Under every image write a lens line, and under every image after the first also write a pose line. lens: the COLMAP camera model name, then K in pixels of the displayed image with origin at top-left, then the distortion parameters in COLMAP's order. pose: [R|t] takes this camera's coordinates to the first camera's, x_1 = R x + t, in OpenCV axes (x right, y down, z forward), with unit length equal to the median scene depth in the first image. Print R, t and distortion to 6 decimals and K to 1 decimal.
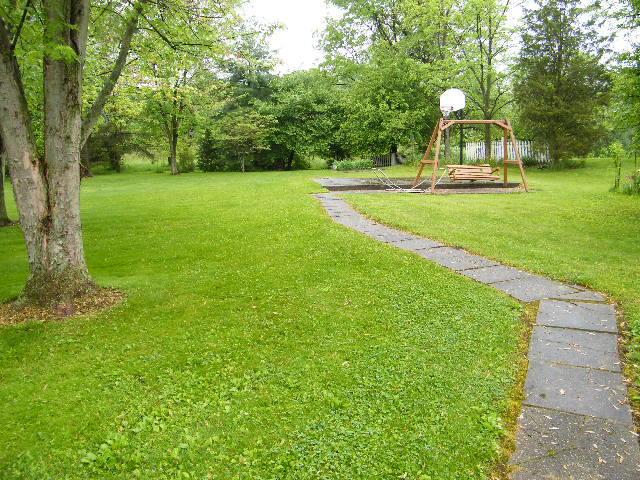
lens RADIAL K [[534.4, 0, 320.0], [0, 534.4, 243.5], [0, 0, 1]] dist [-0.148426, 0.091556]
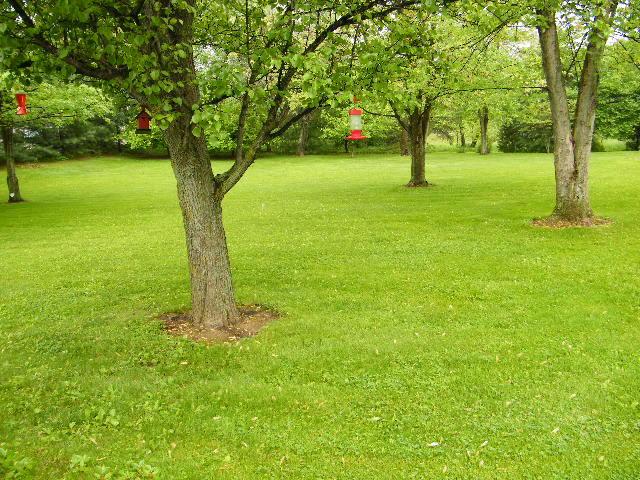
lens RADIAL K [[534.4, 0, 319.0], [0, 534.4, 240.6], [0, 0, 1]] dist [-0.148426, 0.091556]
pose [[0.896249, 0.060885, -0.439353, -0.084749], [-0.048707, 0.998053, 0.038951, 0.026188], [0.440869, -0.013510, 0.897470, -0.161095]]
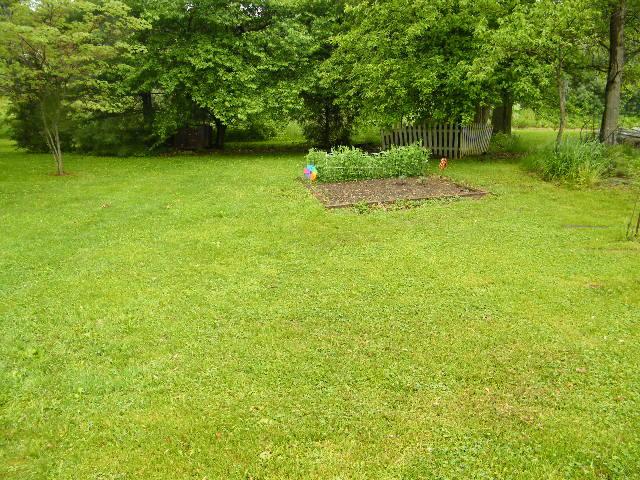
lens RADIAL K [[534.4, 0, 321.0], [0, 534.4, 241.0], [0, 0, 1]] dist [-0.148426, 0.091556]
pose [[0.999525, 0.021844, 0.021718, 0.024754], [-0.023793, 0.995290, 0.093977, -0.120282], [-0.019563, -0.094449, 0.995337, 0.625488]]
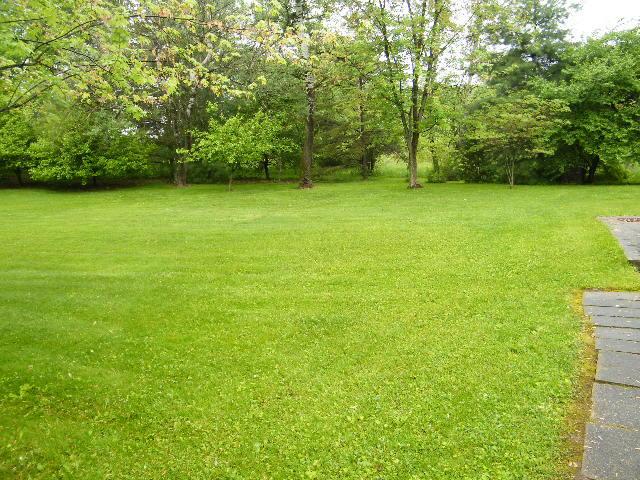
lens RADIAL K [[534.4, 0, 315.6], [0, 534.4, 237.3], [0, 0, 1]] dist [-0.148426, 0.091556]
pose [[0.836378, 0.069052, -0.543786, 0.011459], [-0.073318, 0.997212, 0.013862, -0.061087], [0.543227, 0.028275, 0.839110, 0.307717]]
